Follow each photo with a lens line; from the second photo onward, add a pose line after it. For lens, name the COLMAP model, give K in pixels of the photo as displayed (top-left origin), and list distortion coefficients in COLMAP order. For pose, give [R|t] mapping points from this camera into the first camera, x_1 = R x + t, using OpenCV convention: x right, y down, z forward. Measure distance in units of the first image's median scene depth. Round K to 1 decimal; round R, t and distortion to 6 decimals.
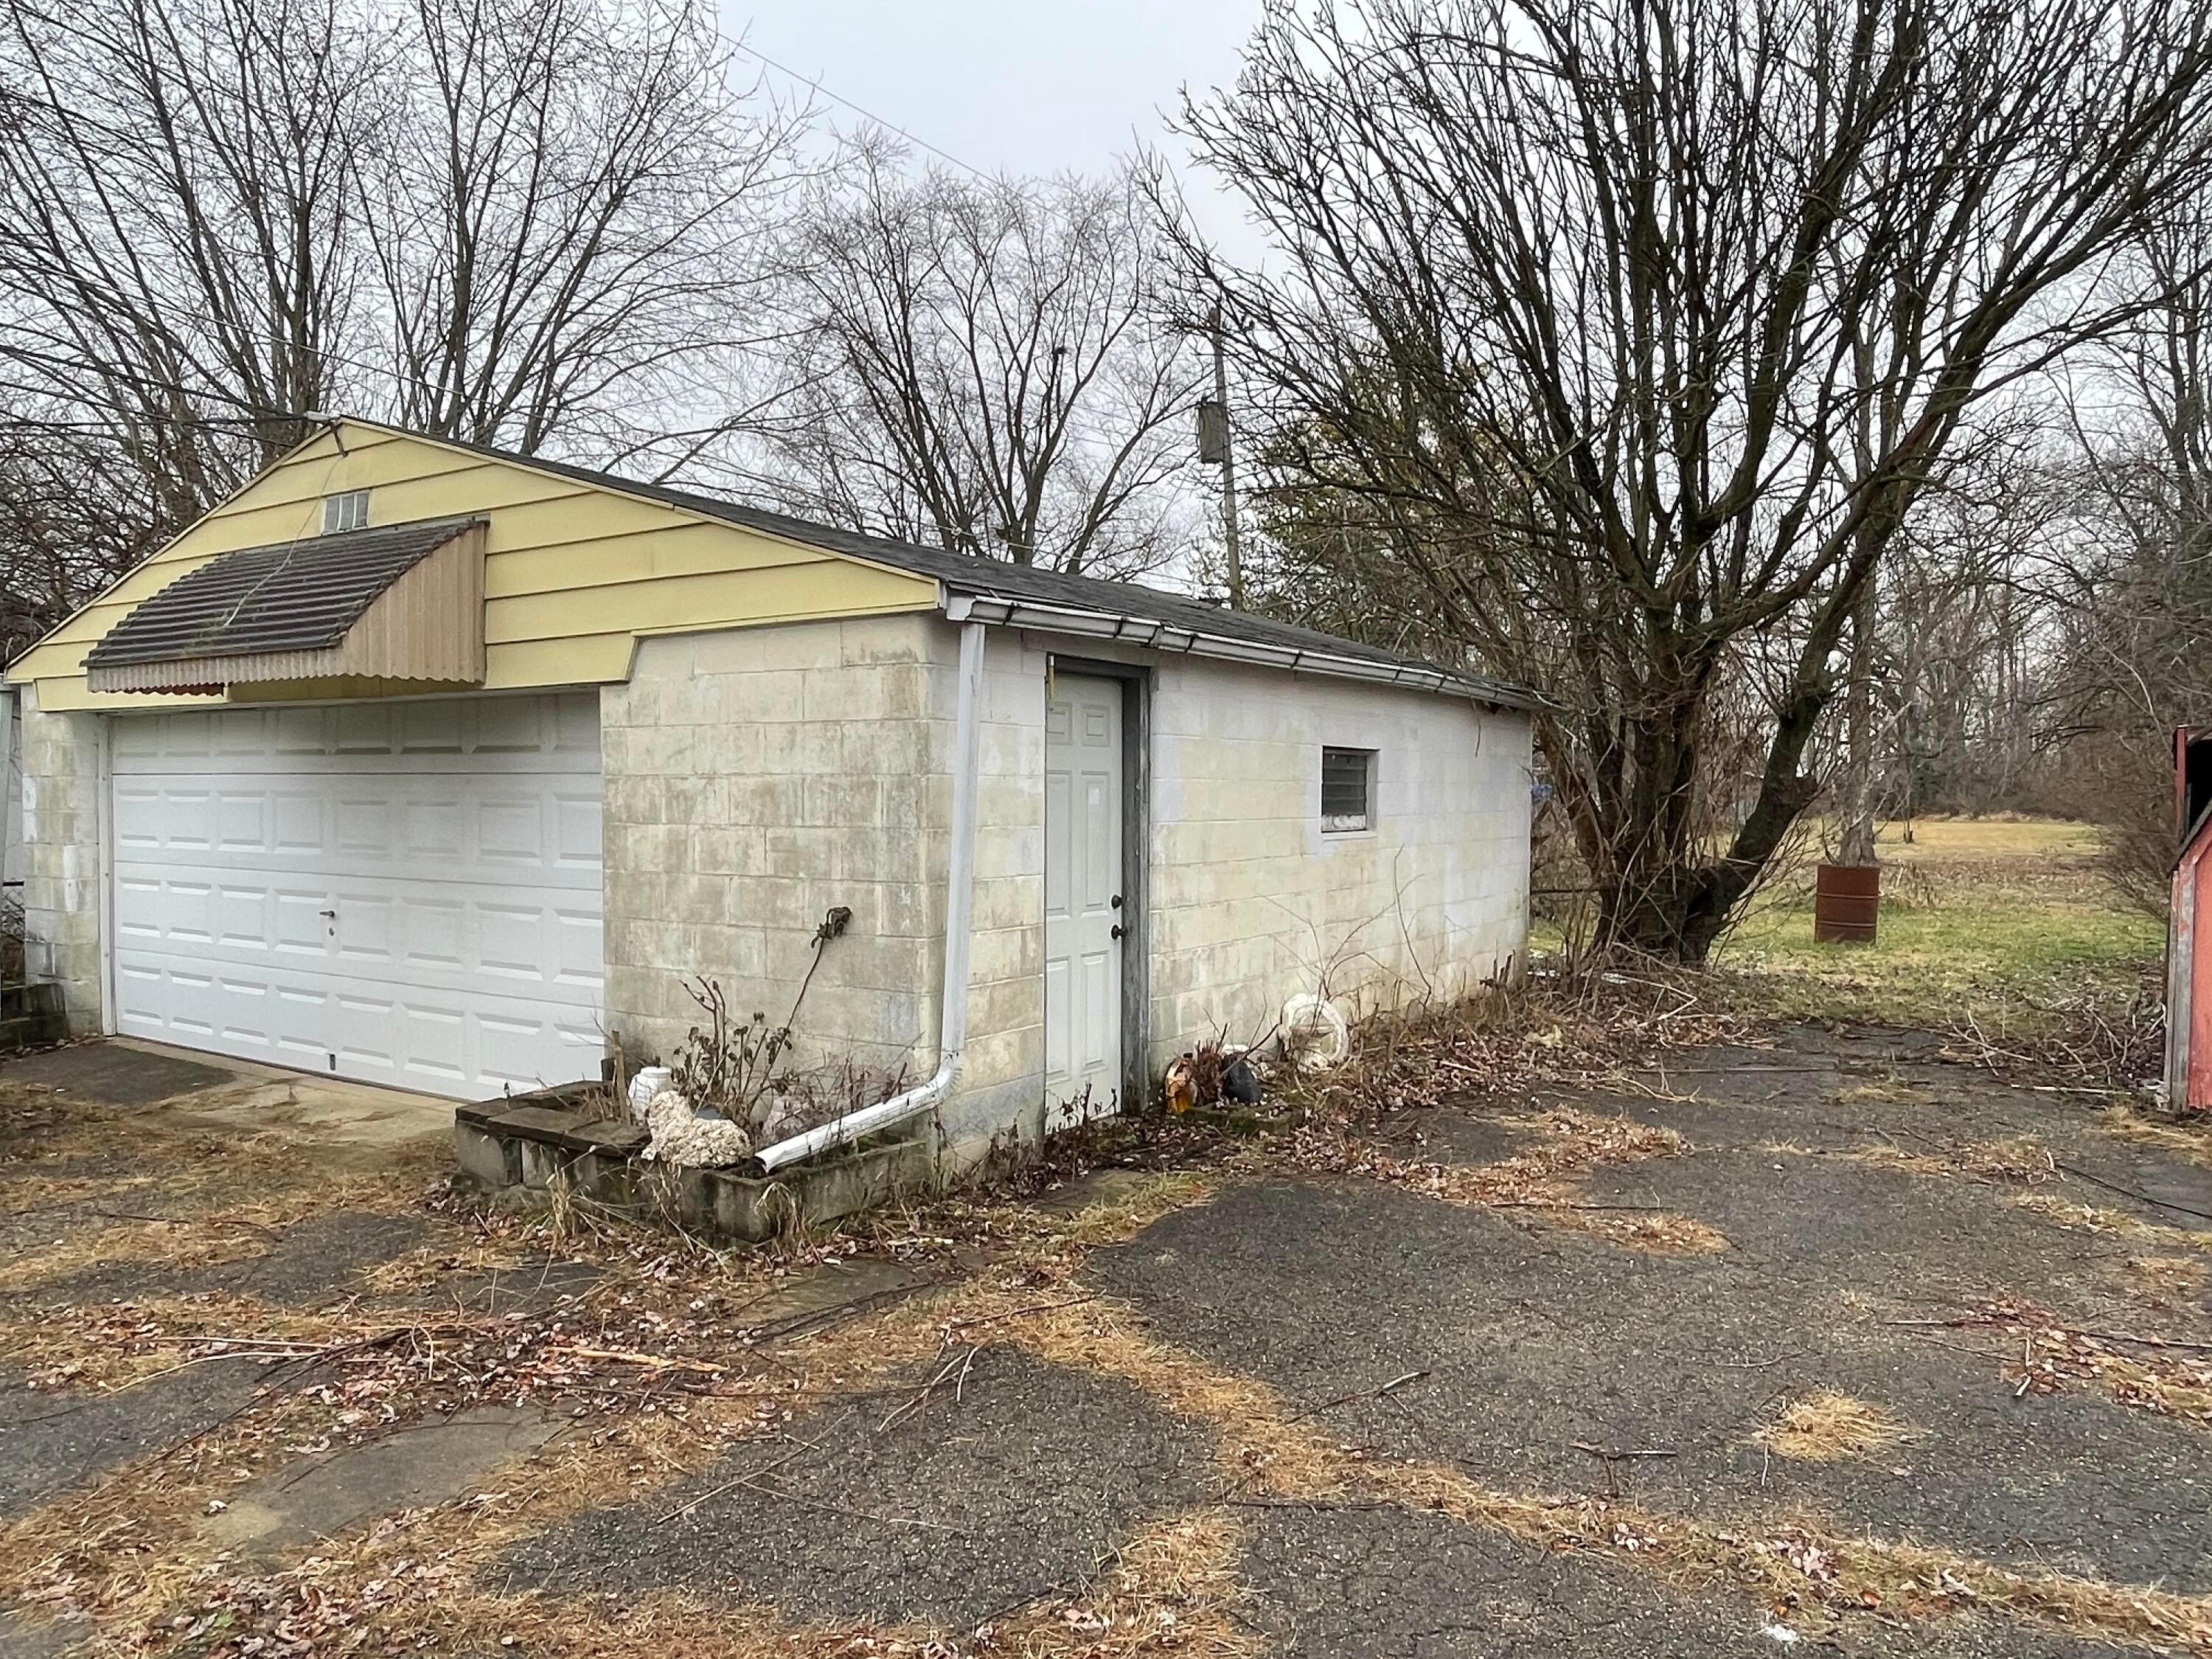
lens RADIAL K [[1523.3, 0, 1105.8], [0, 1523.3, 841.2], [0, 0, 1]] dist [0.011185, 0.001063]
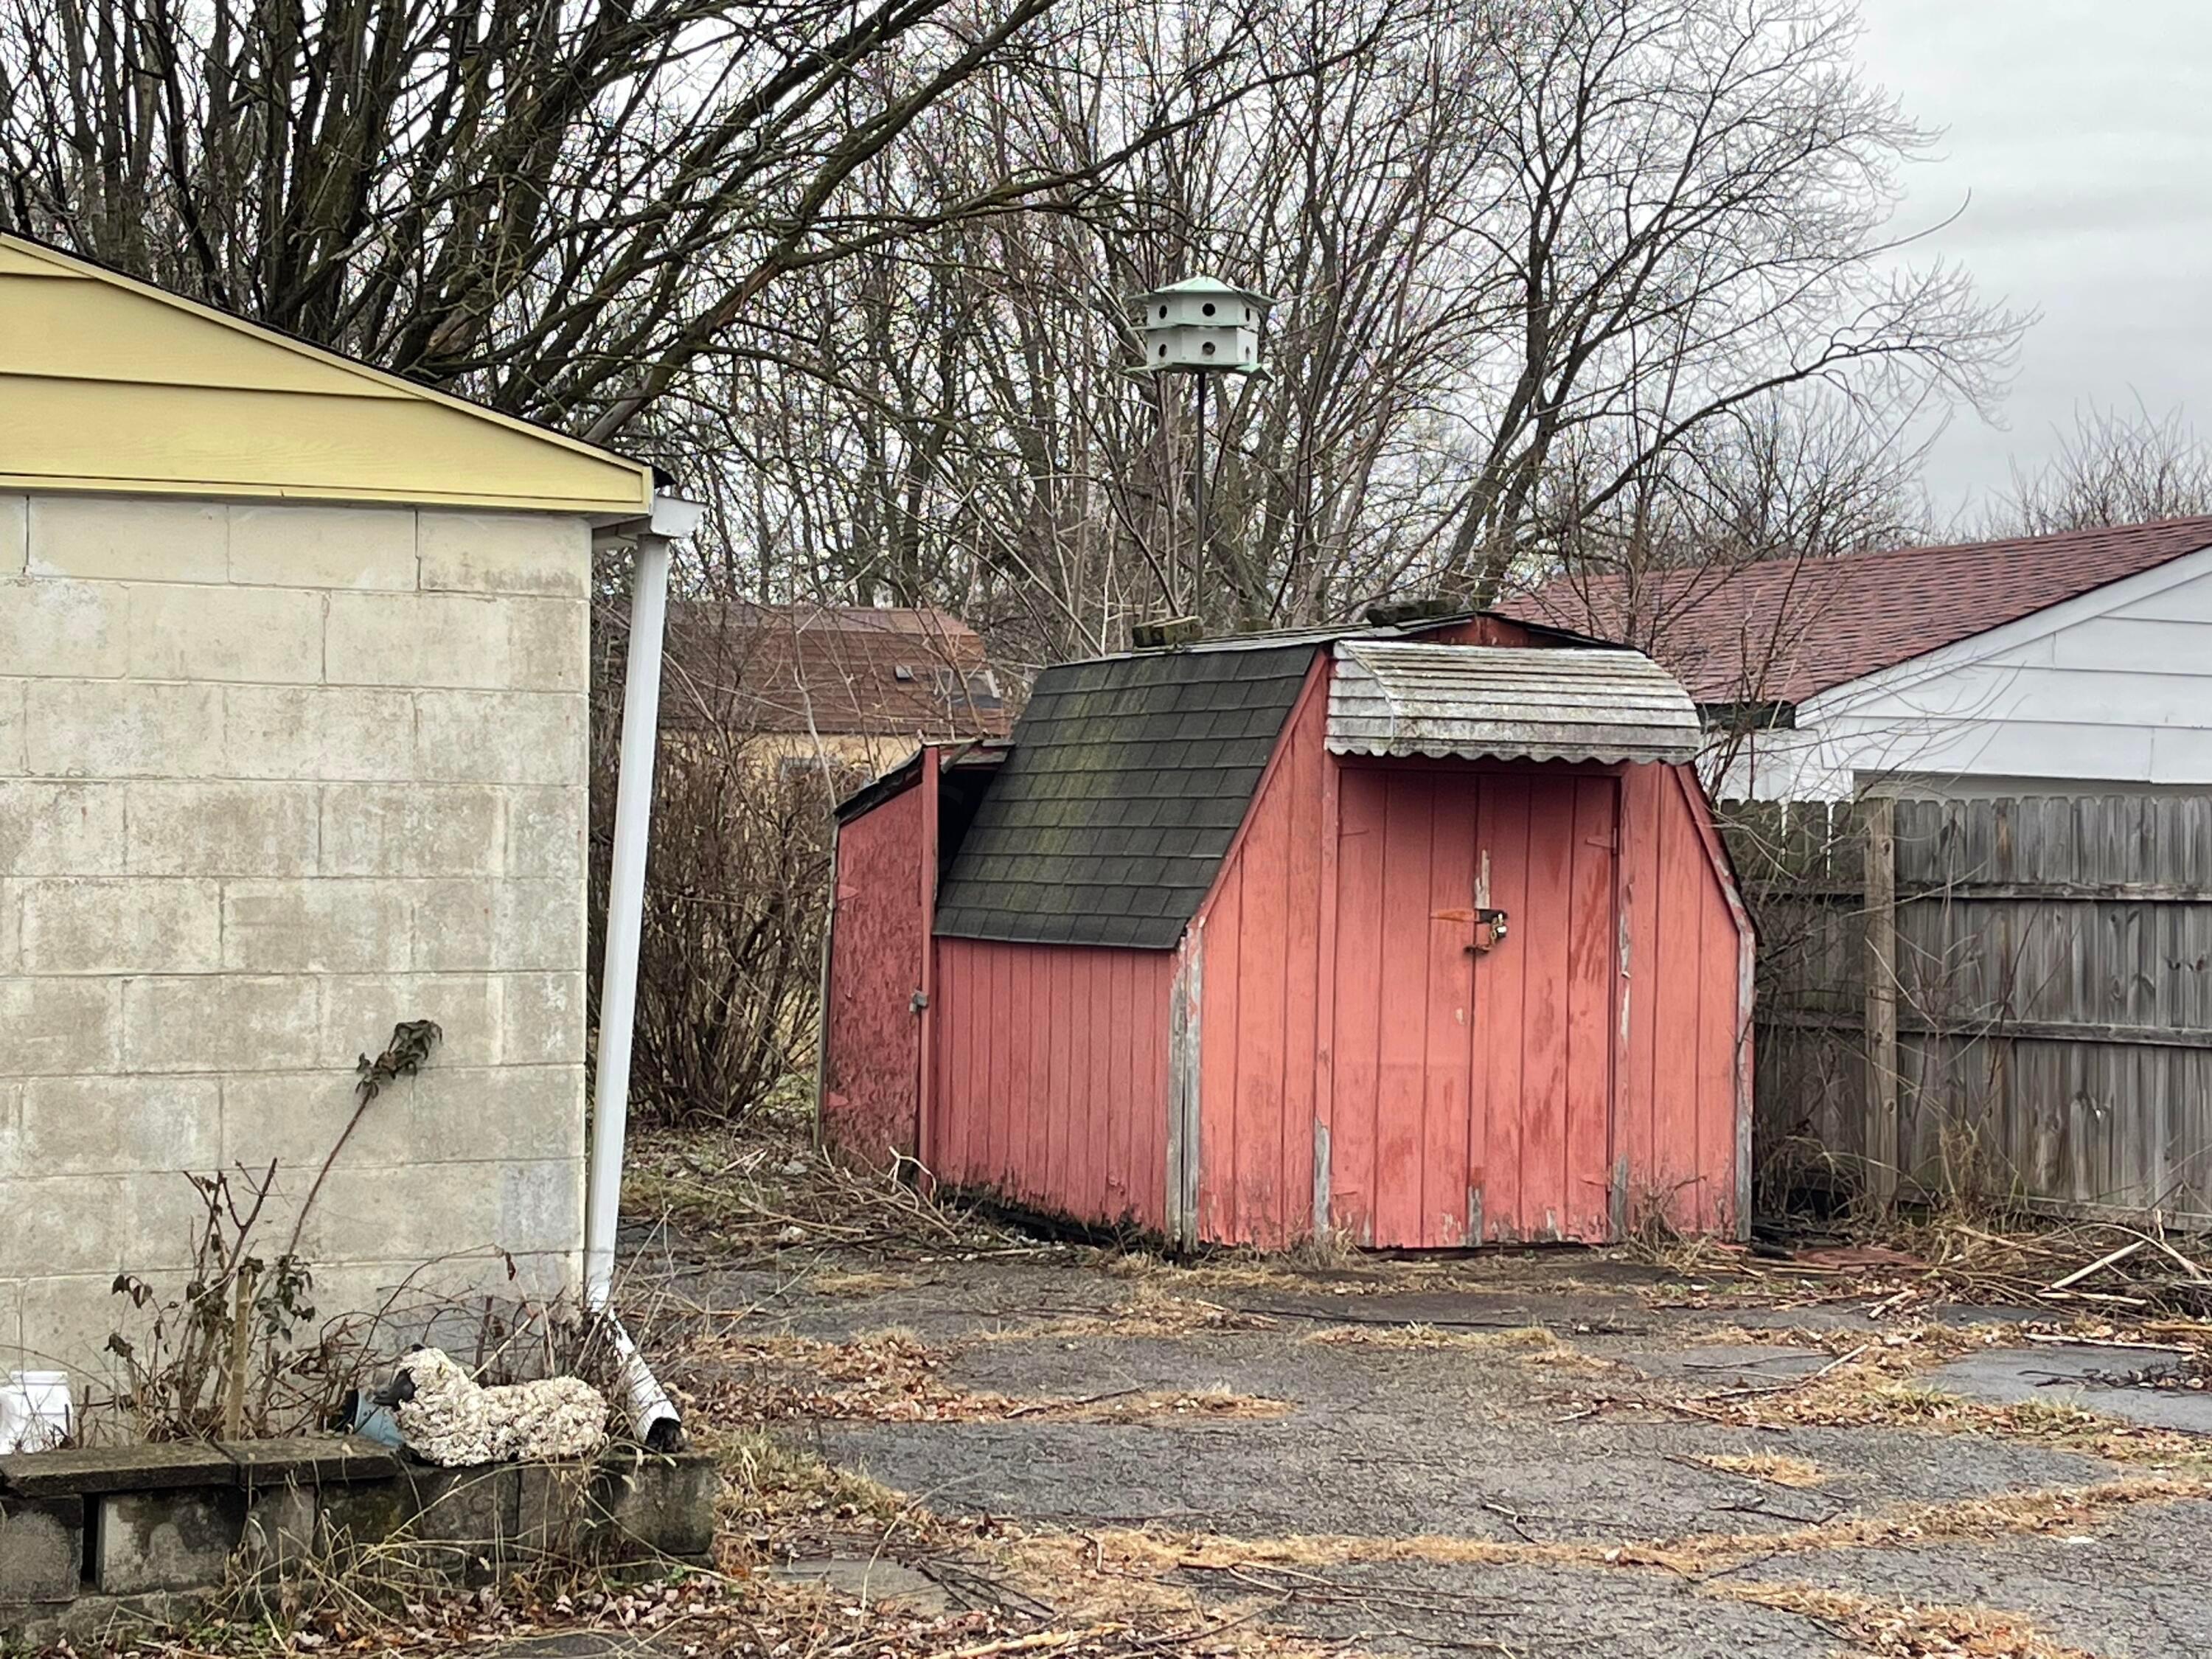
lens RADIAL K [[3869.0, 0, 1095.0], [0, 3869.0, 846.7], [0, 0, 1]] dist [0.104998, 0.000000]
pose [[0.505968, 0.004164, 0.862542, -1.256478], [0.024621, 0.999511, -0.019268, 0.012907], [-0.862201, 0.030986, 0.505618, 0.064151]]
